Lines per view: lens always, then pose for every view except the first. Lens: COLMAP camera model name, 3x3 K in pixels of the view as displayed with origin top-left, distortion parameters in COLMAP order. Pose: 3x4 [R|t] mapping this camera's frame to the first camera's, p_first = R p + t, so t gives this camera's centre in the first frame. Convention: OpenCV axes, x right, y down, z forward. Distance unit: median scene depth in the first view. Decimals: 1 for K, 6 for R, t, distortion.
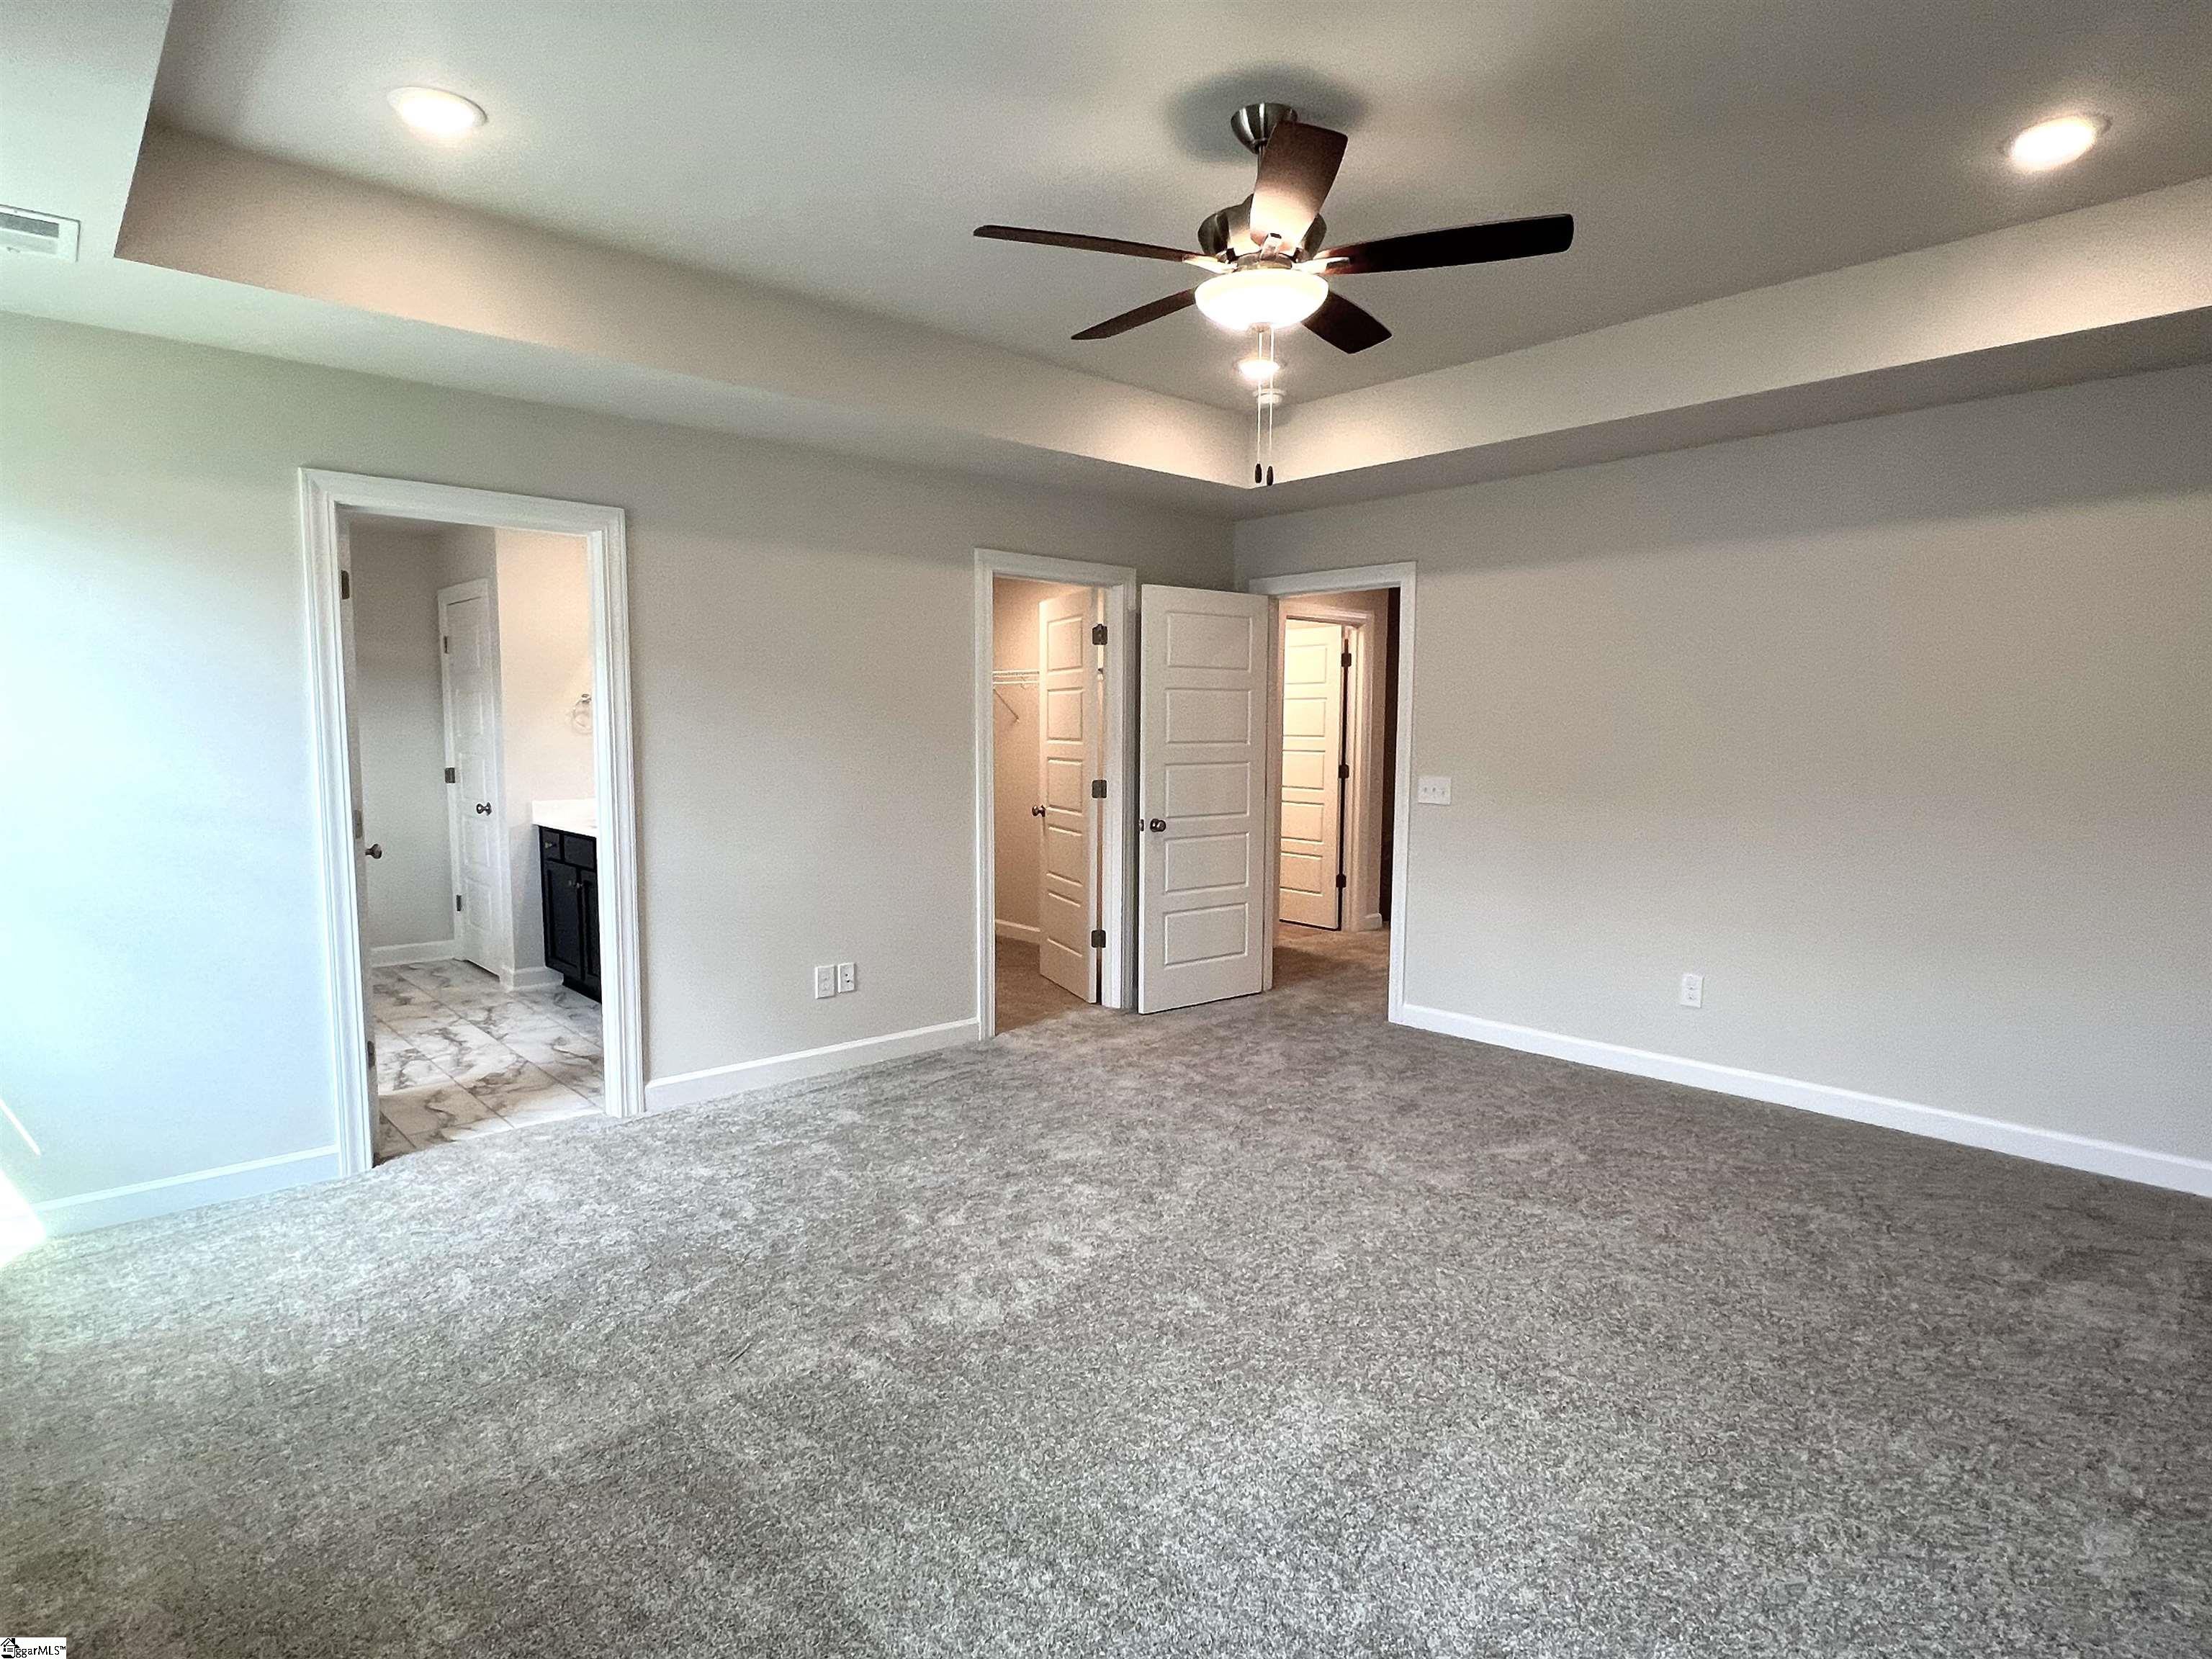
lens RADIAL K [[1223.9, 0, 1113.1], [0, 1223.9, 833.5], [0, 0, 1]] dist [-0.002406, 0.002345]
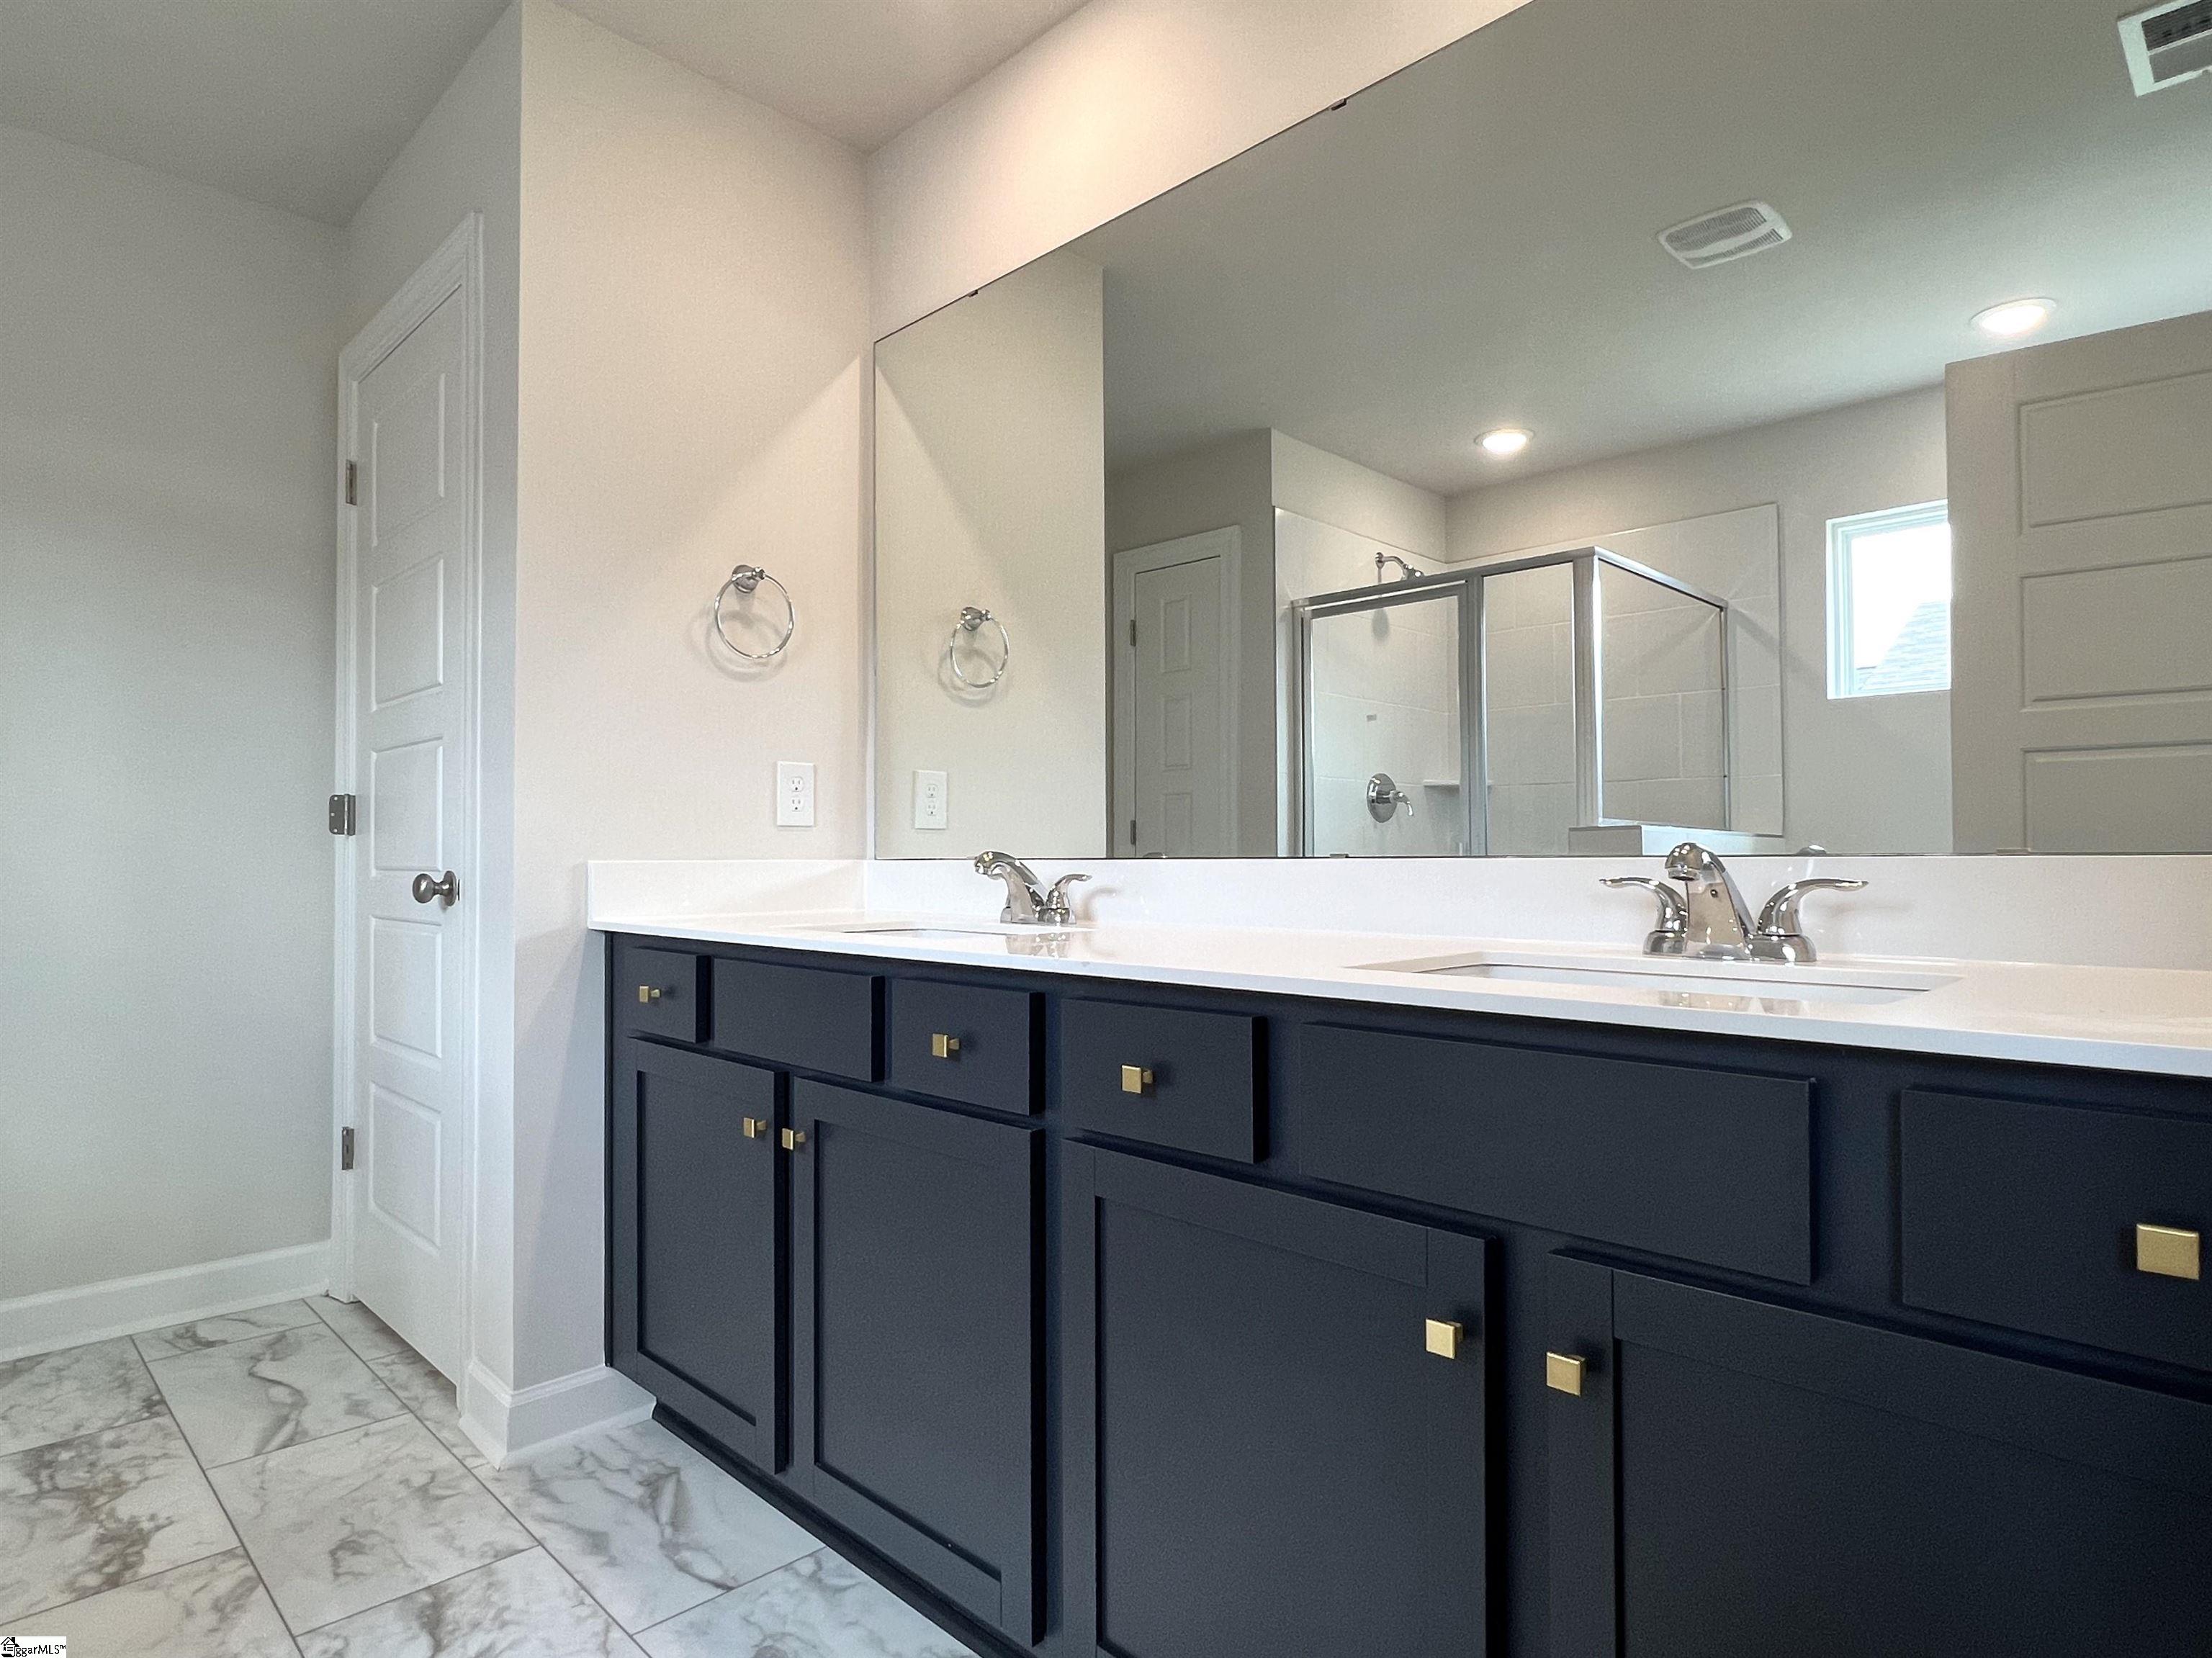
lens RADIAL K [[1223.8, 0, 1096.0], [0, 1223.8, 839.8], [0, 0, 1]] dist [-0.002406, 0.002345]
pose [[0.998842, -0.004229, 0.047925, -0.332691], [0.009566, 0.993697, -0.111693, 0.006057], [-0.047151, 0.112023, 0.992586, 0.624282]]
